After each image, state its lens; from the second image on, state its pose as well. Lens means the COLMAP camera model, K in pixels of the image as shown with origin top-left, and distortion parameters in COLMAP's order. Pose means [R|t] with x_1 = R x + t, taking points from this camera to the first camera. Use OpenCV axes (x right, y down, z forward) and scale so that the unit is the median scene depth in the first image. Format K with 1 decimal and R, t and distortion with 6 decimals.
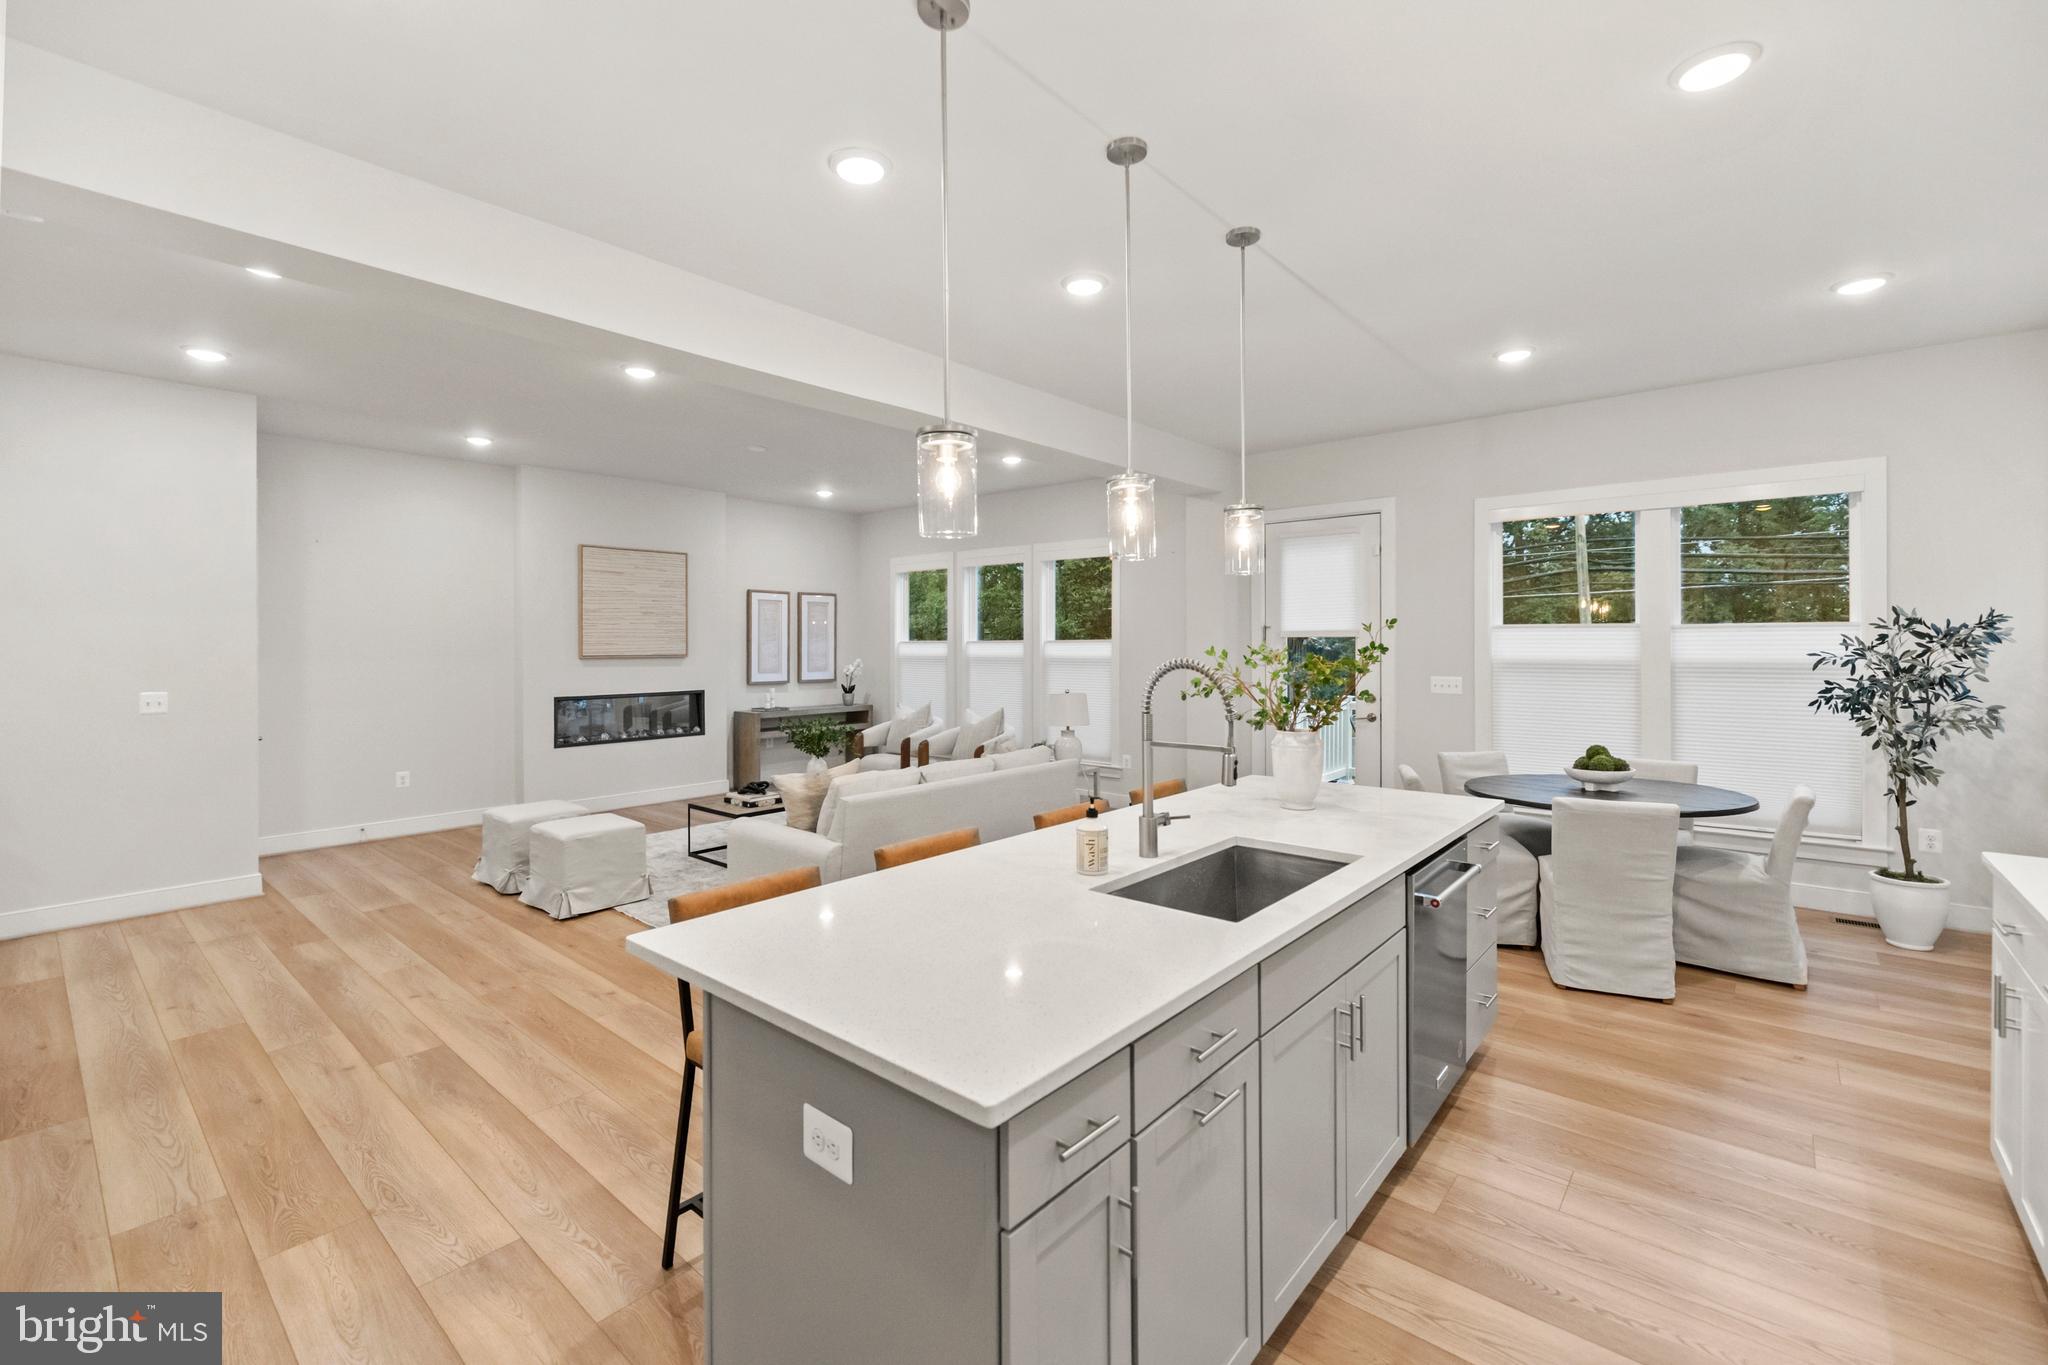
lens RADIAL K [[870.9, 0, 1022.1], [0, 870.9, 651.6], [0, 0, 1]] dist [0.003658, -0.000059]
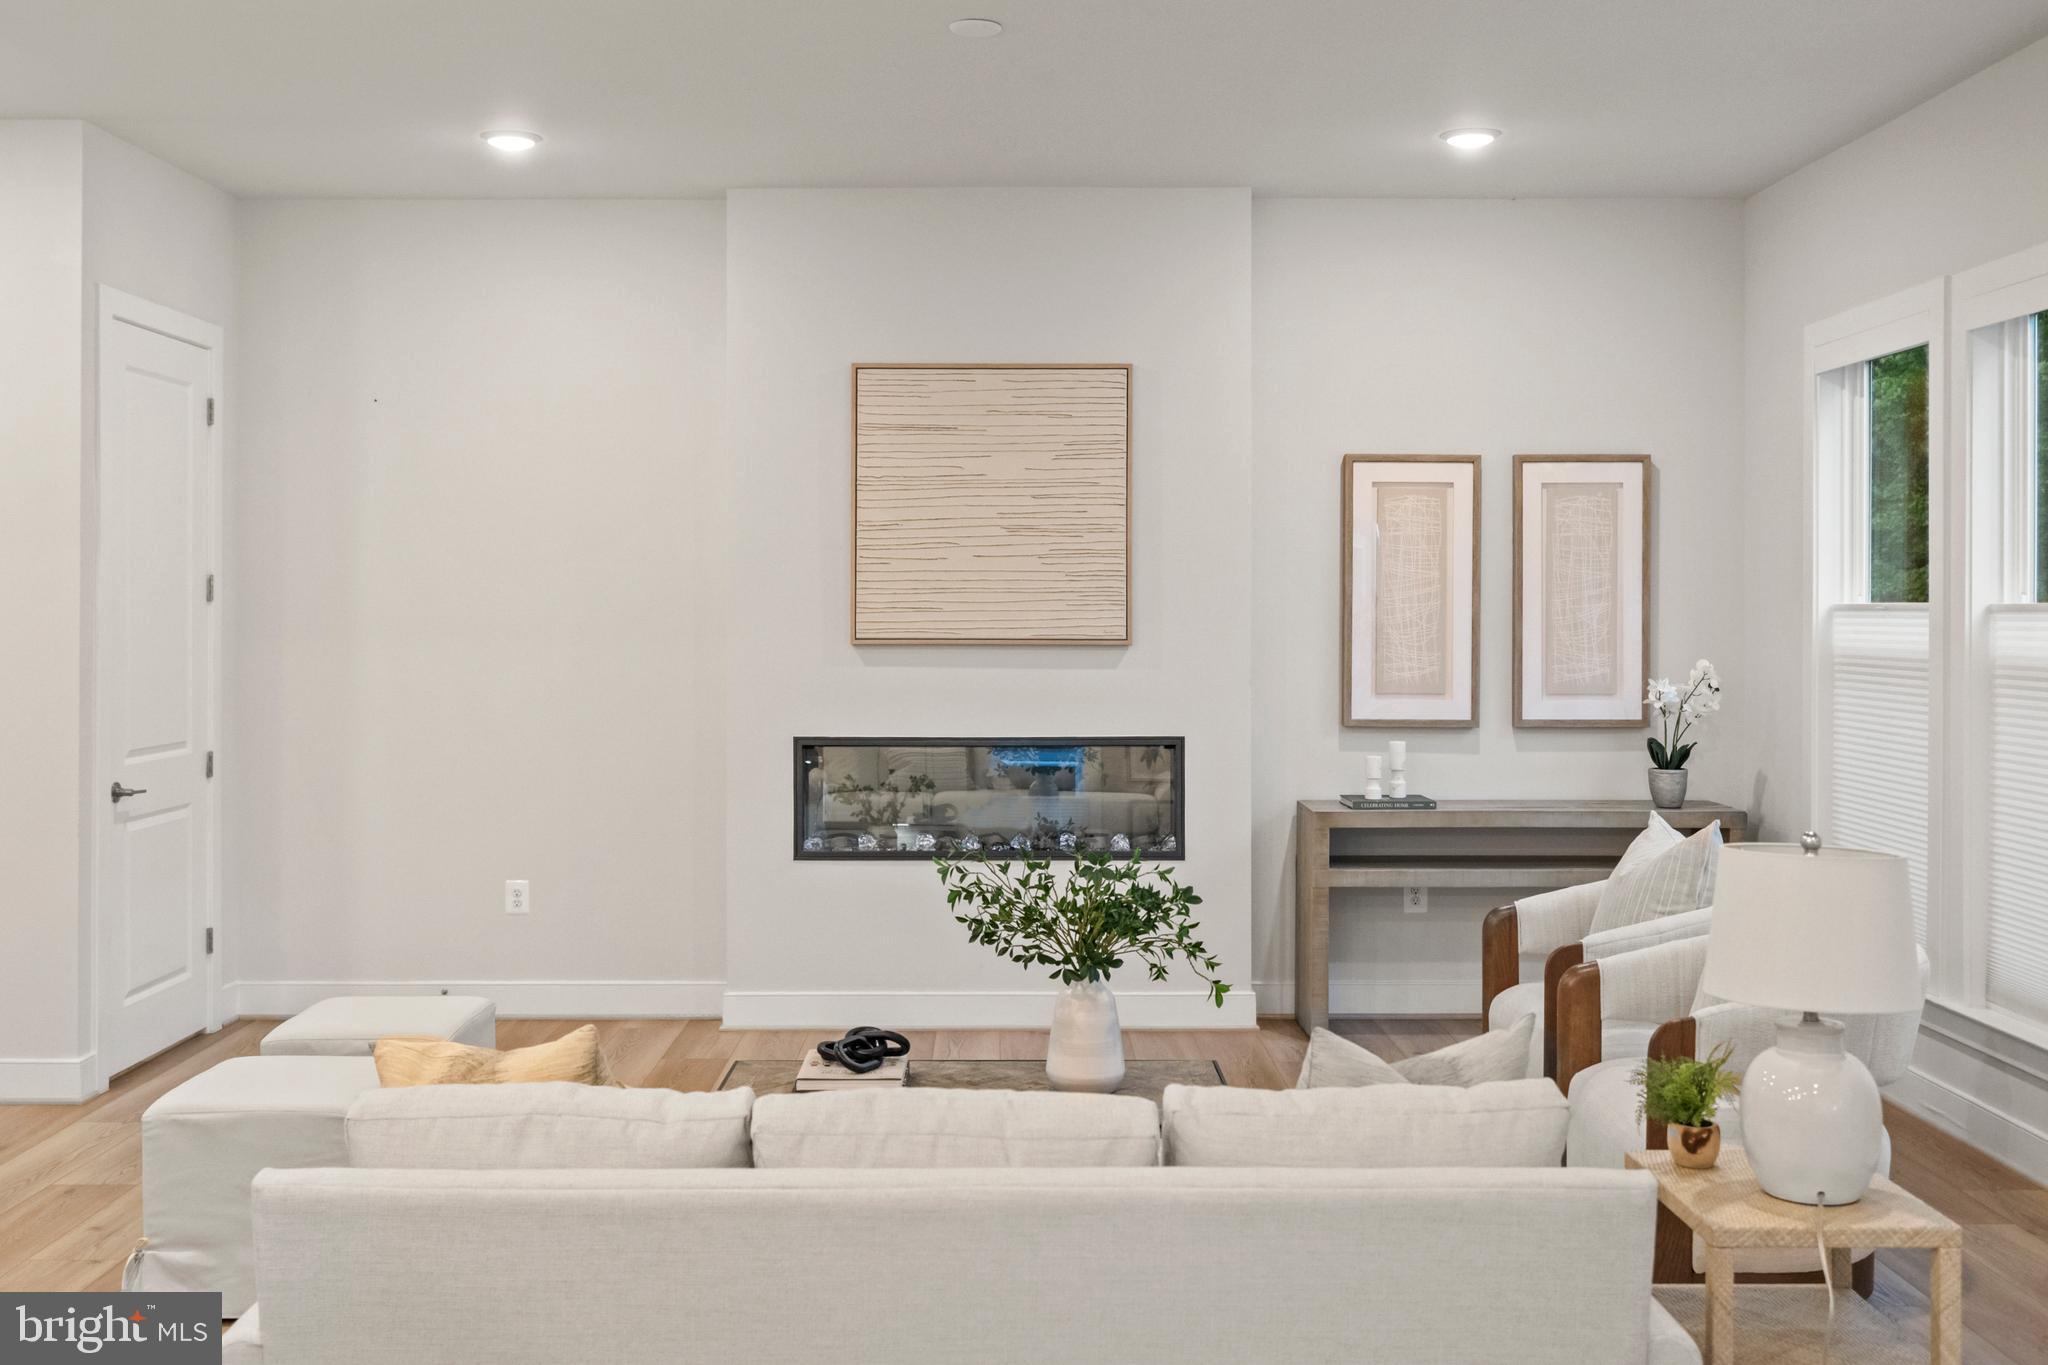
lens RADIAL K [[2019.9, 0, 1024.5], [0, 2019.9, 614.0], [0, 0, 1]] dist [0.005755, 0.000000]
pose [[0.661586, 0.006954, -0.749837, 0.304922], [-0.010127, 0.999949, 0.000338, -0.009056], [0.749801, 0.007370, 0.661622, 0.533799]]
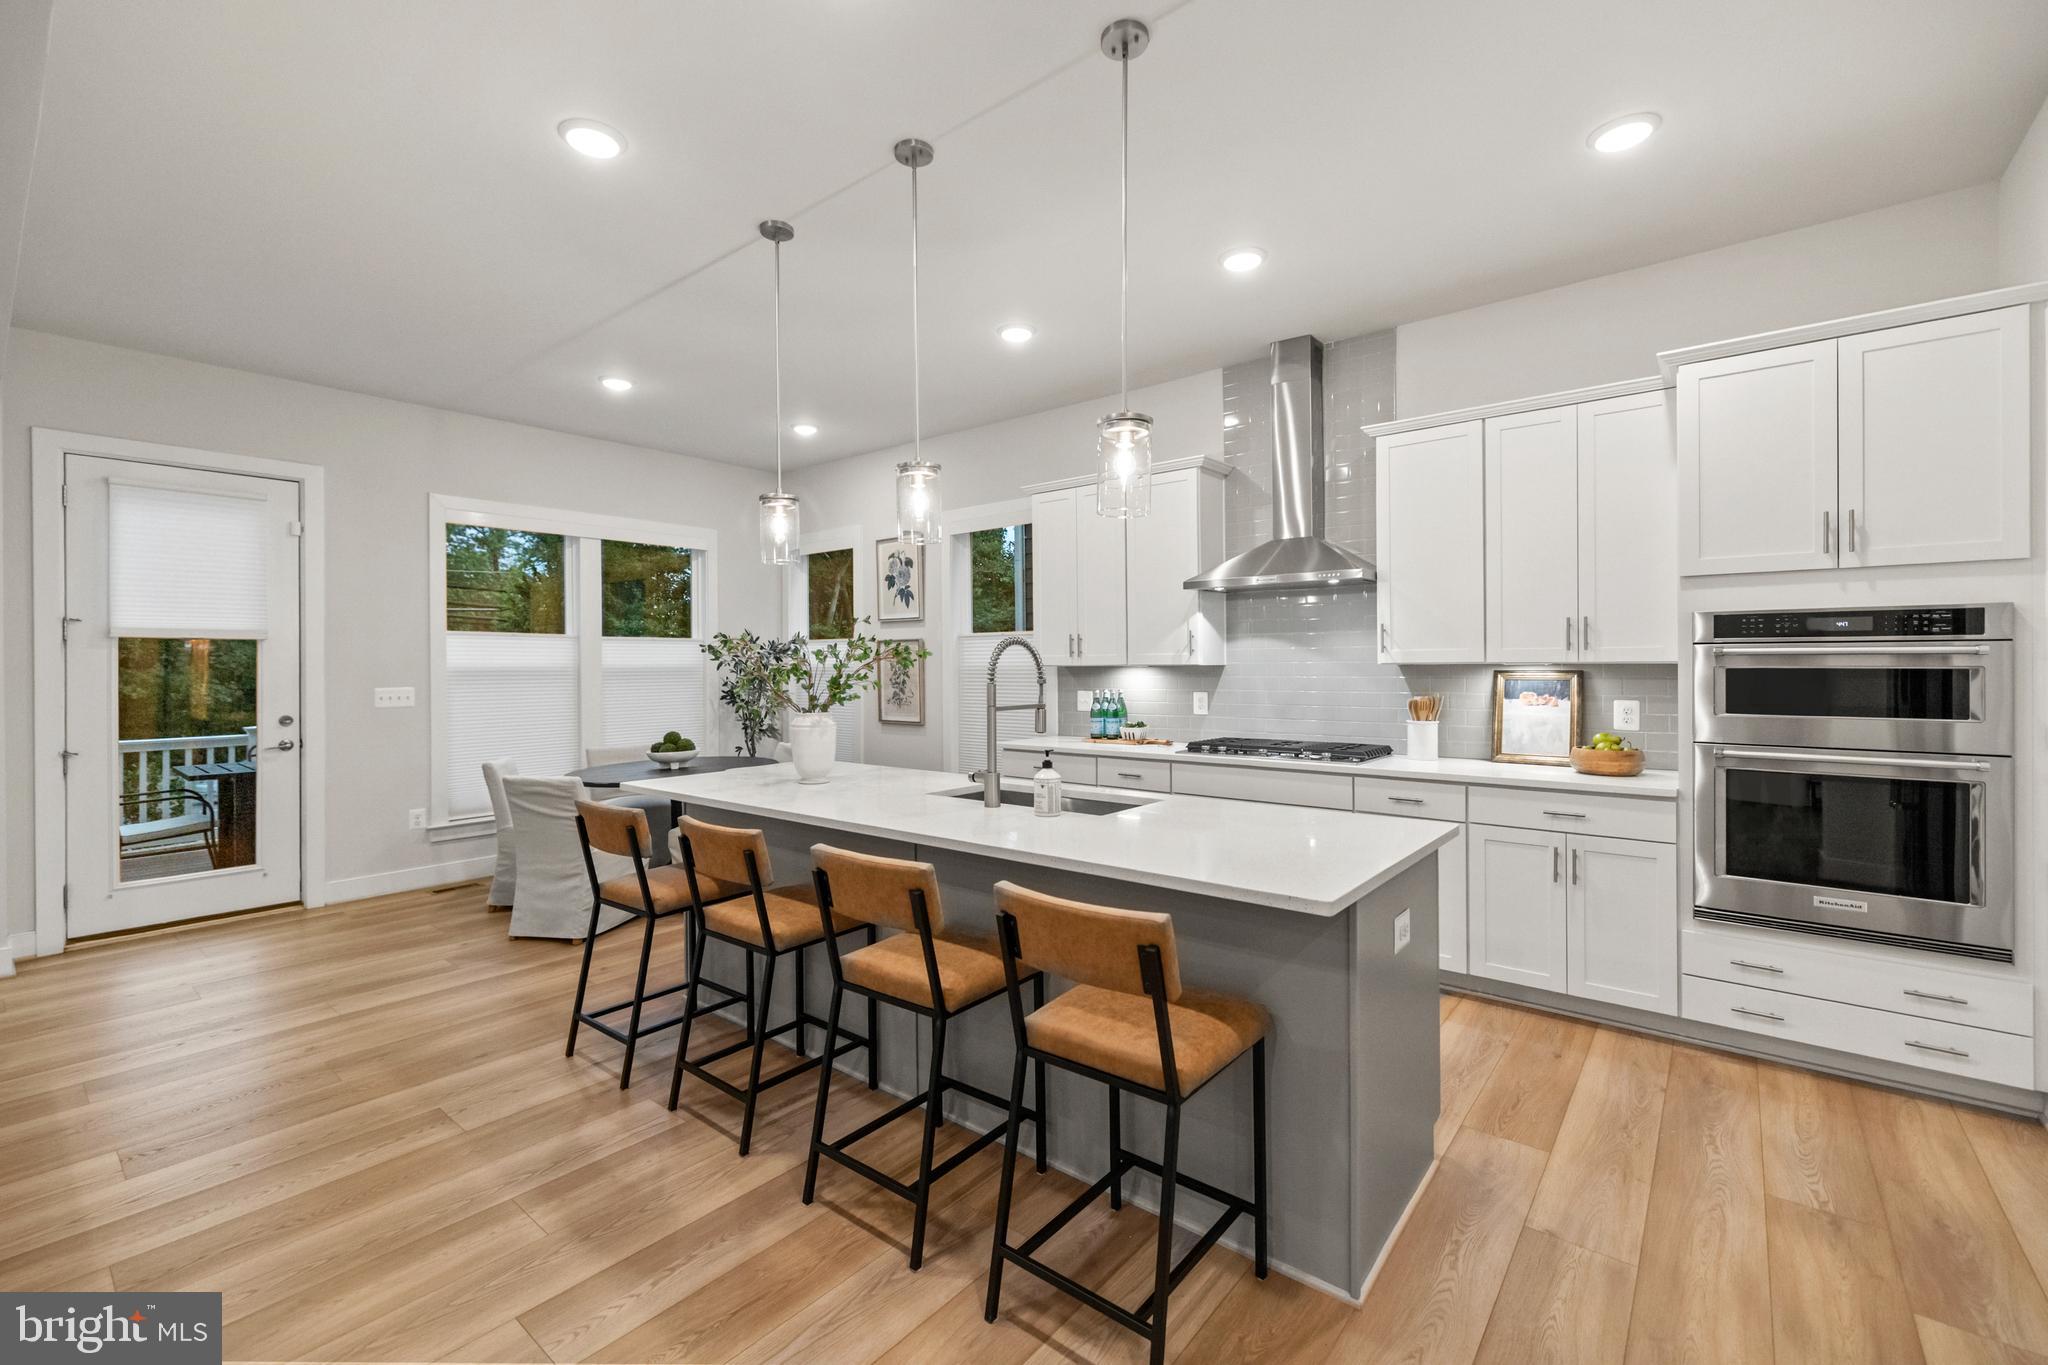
lens RADIAL K [[870.9, 0, 1017.2], [0, 870.9, 667.2], [0, 0, 1]] dist [0.003658, -0.000059]
pose [[-0.013798, 0.002138, 0.999903, -0.389207], [0.015501, 0.999878, -0.001924, 0.019795], [-0.999785, 0.015473, -0.013829, 0.374076]]
